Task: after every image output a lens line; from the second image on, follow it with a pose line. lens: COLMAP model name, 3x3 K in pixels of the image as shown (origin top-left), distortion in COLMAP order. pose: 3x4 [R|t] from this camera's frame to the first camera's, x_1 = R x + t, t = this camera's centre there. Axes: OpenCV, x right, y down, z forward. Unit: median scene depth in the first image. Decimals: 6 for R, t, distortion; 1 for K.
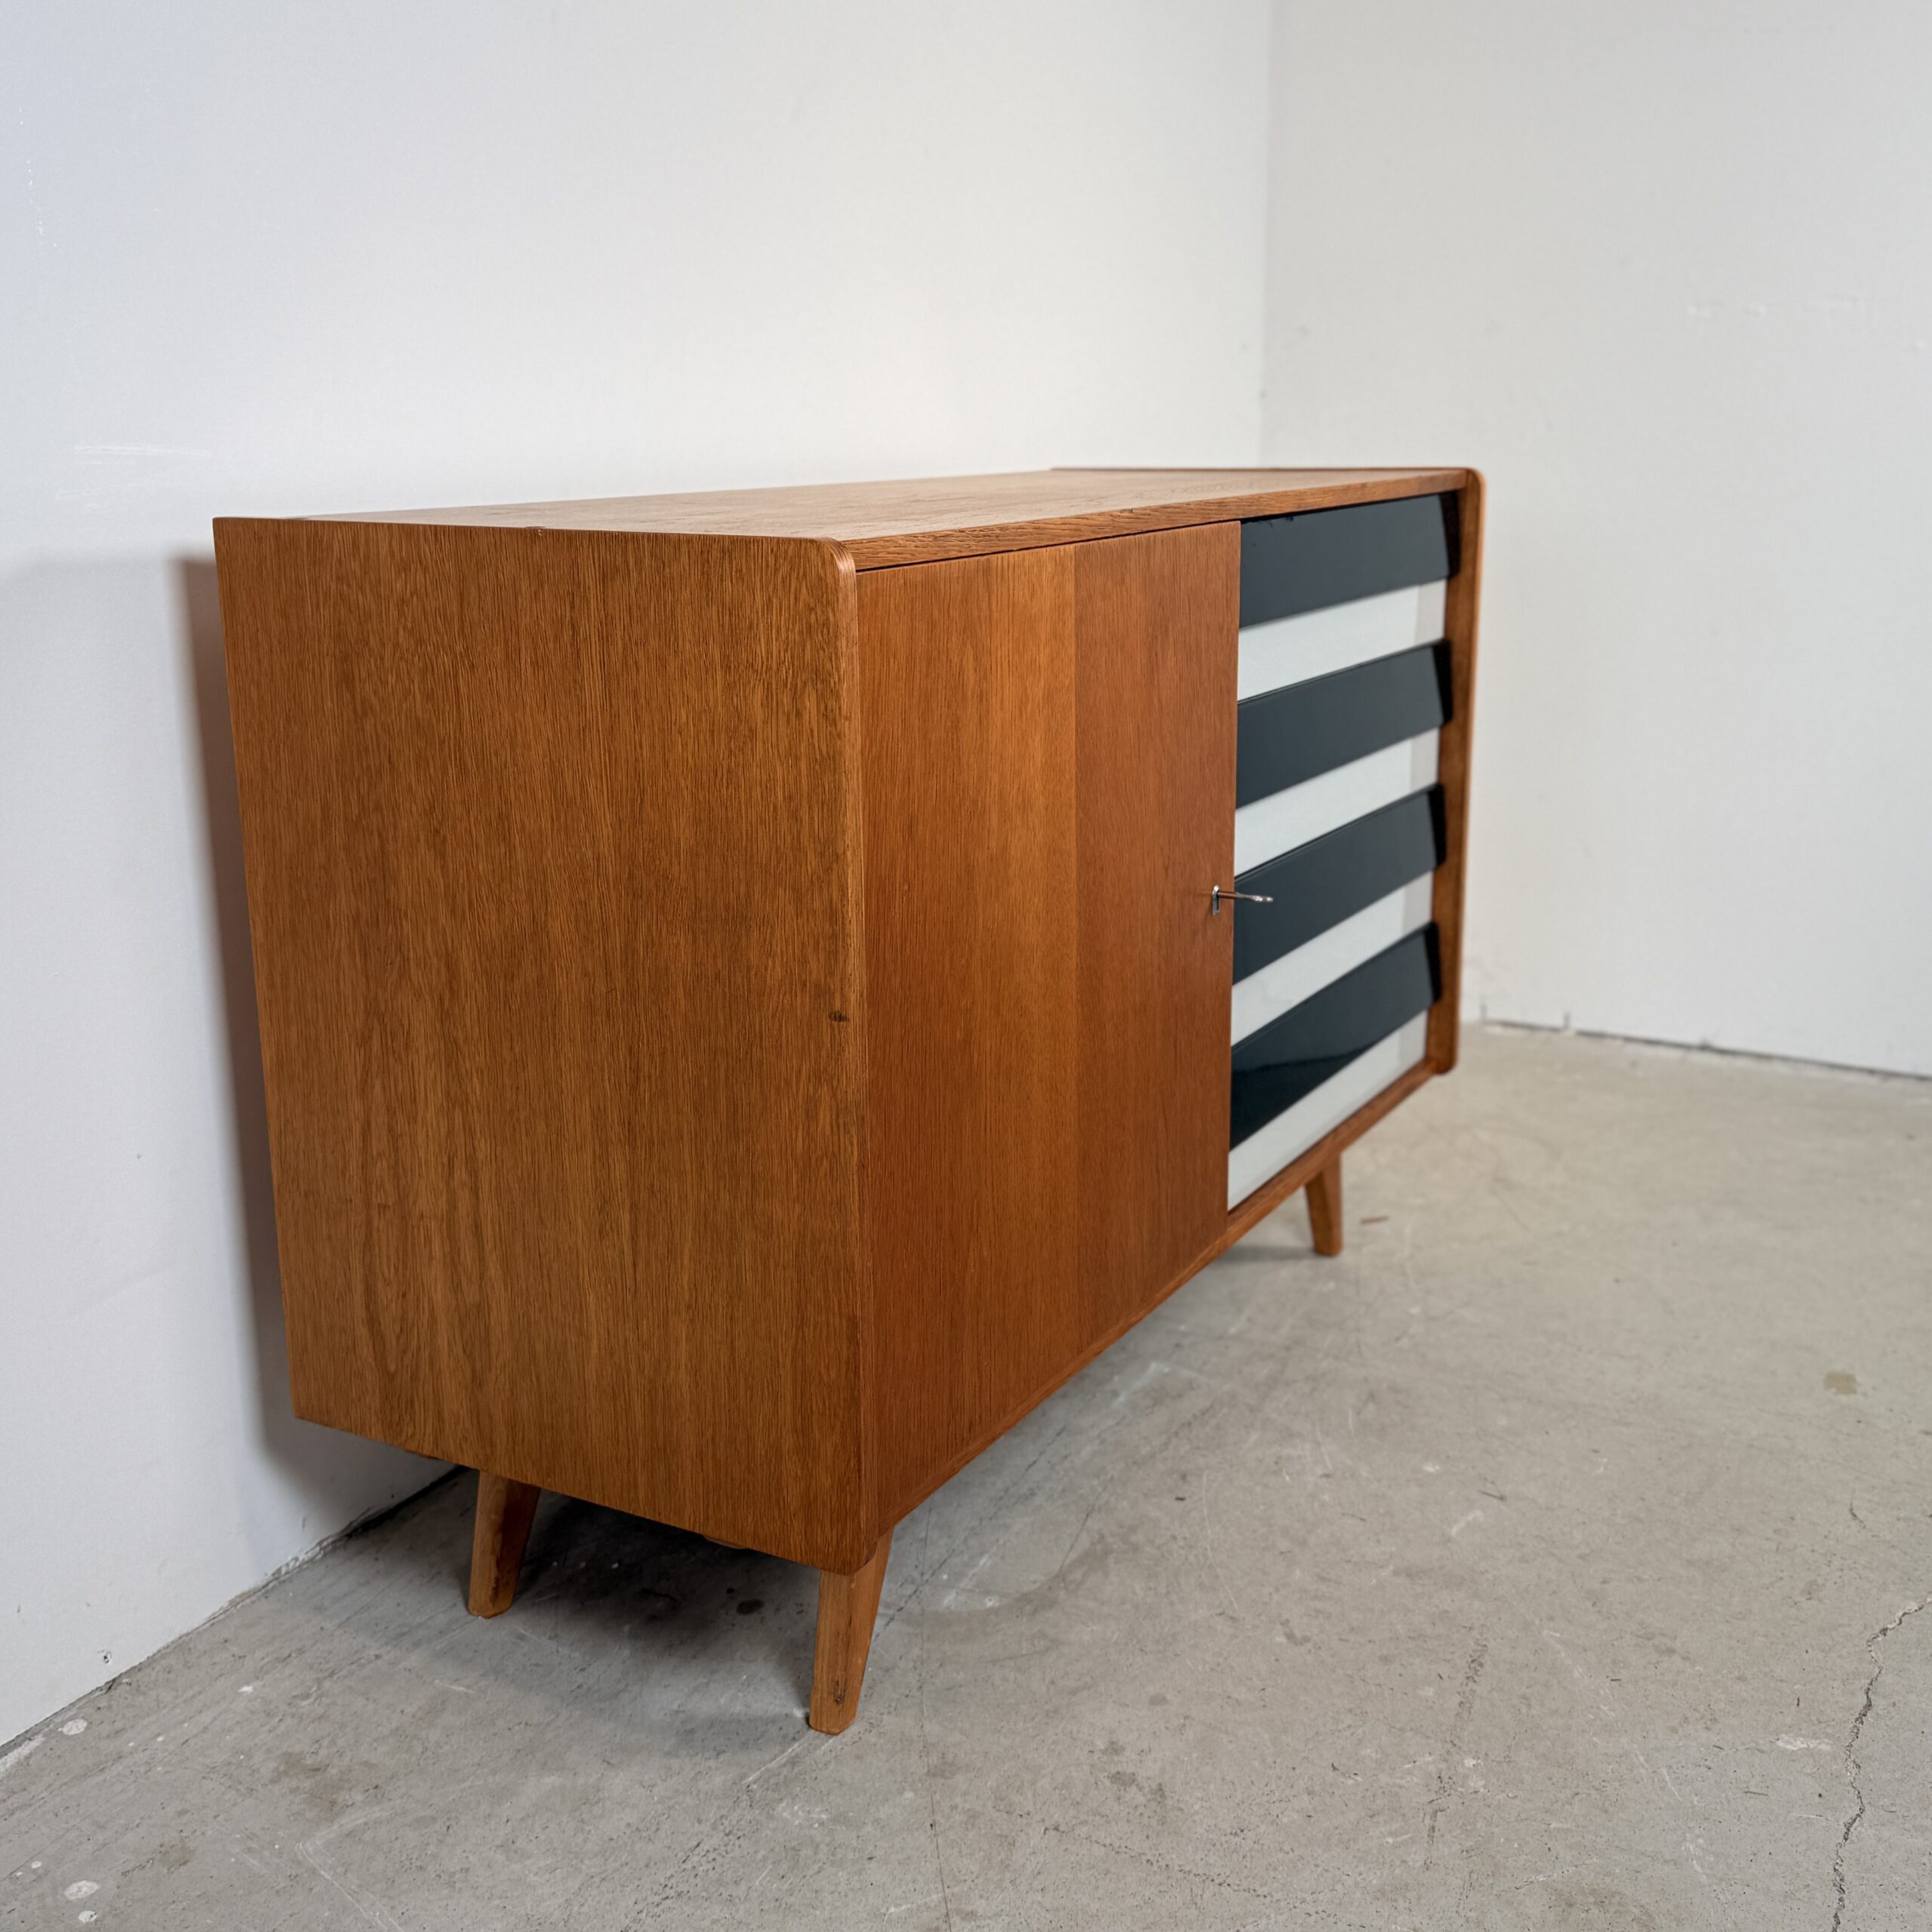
lens RADIAL K [[2197.0, 0, 975.5], [0, 2197.0, 936.7], [0, 0, 1]] dist [0.106412, 0.000000]
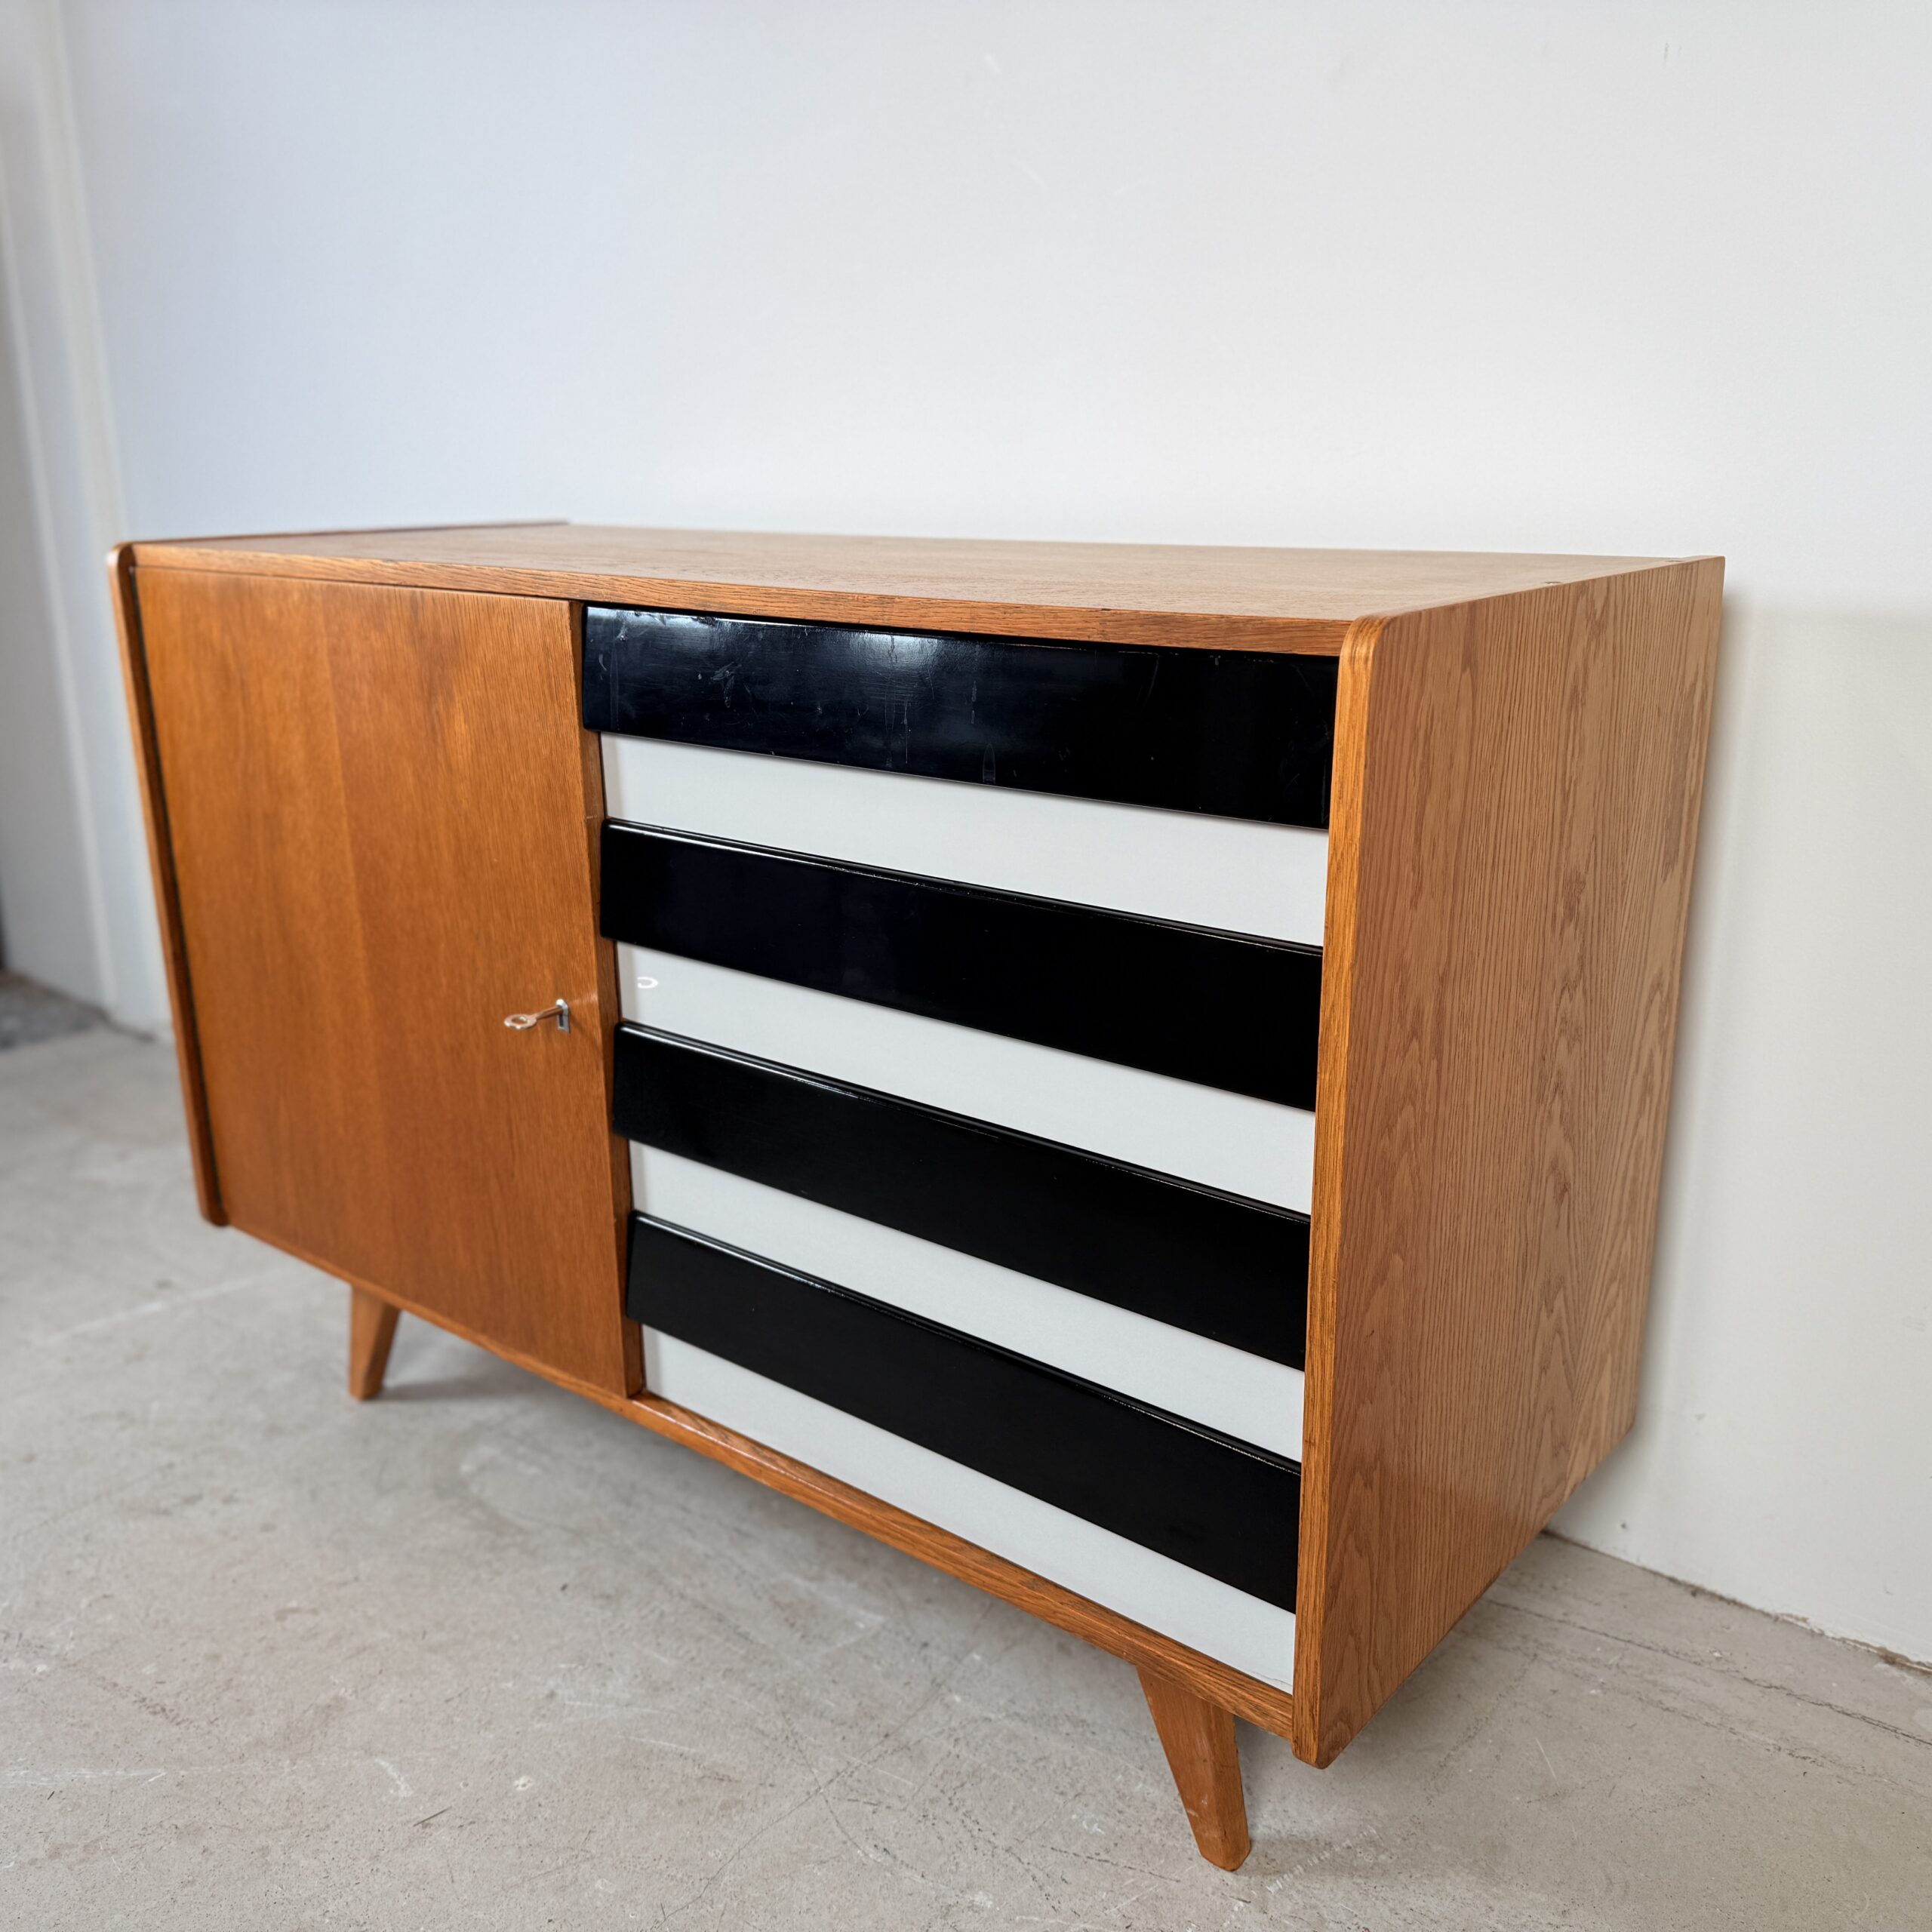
lens RADIAL K [[1856.4, 0, 962.4], [0, 1856.4, 993.1], [0, 0, 1]] dist [0.016488, 0.000000]
pose [[-0.172070, 0.301598, -0.937780, 0.930929], [-0.222224, 0.915555, 0.335225, -0.373032], [0.959692, 0.266079, -0.090518, 1.444649]]
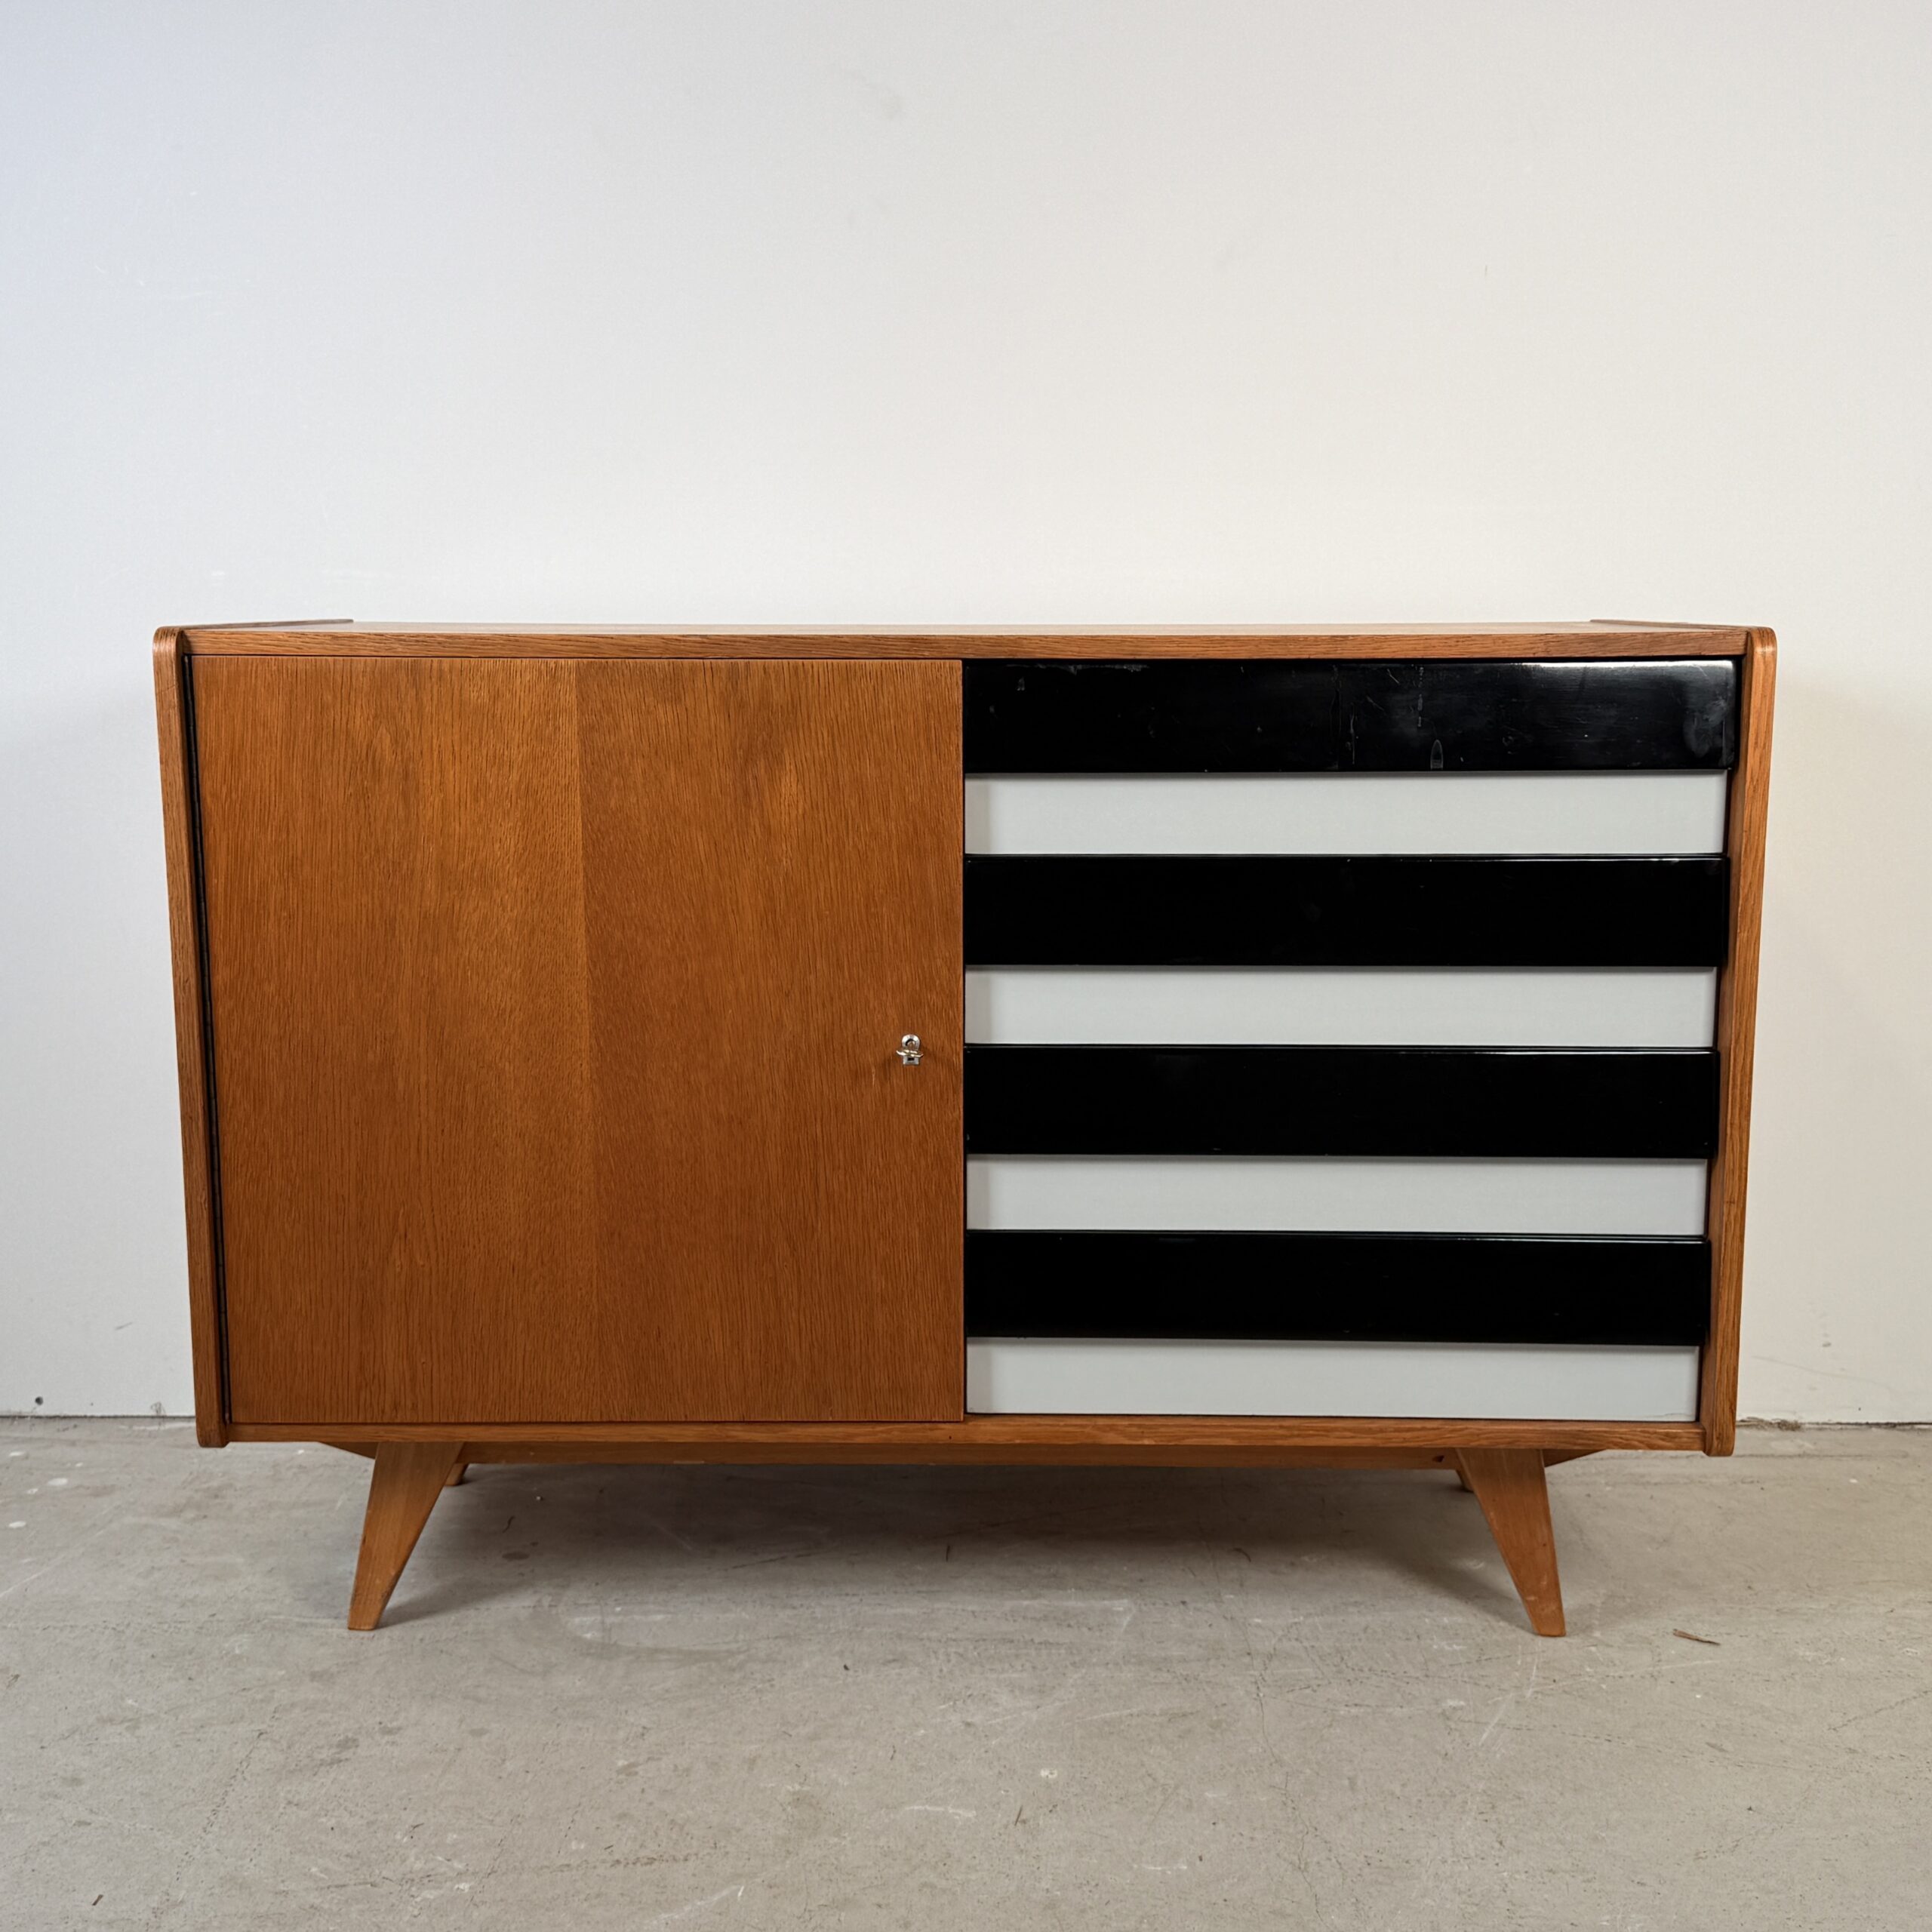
lens RADIAL K [[2372.0, 0, 975.5], [0, 2372.0, 974.6], [0, 0, 1]] dist [0.059694, 0.000000]
pose [[0.483754, 0.153242, -0.861684, 1.181499], [-0.213037, 0.975557, 0.053893, -0.129774], [0.848880, 0.157499, 0.504576, 0.591870]]
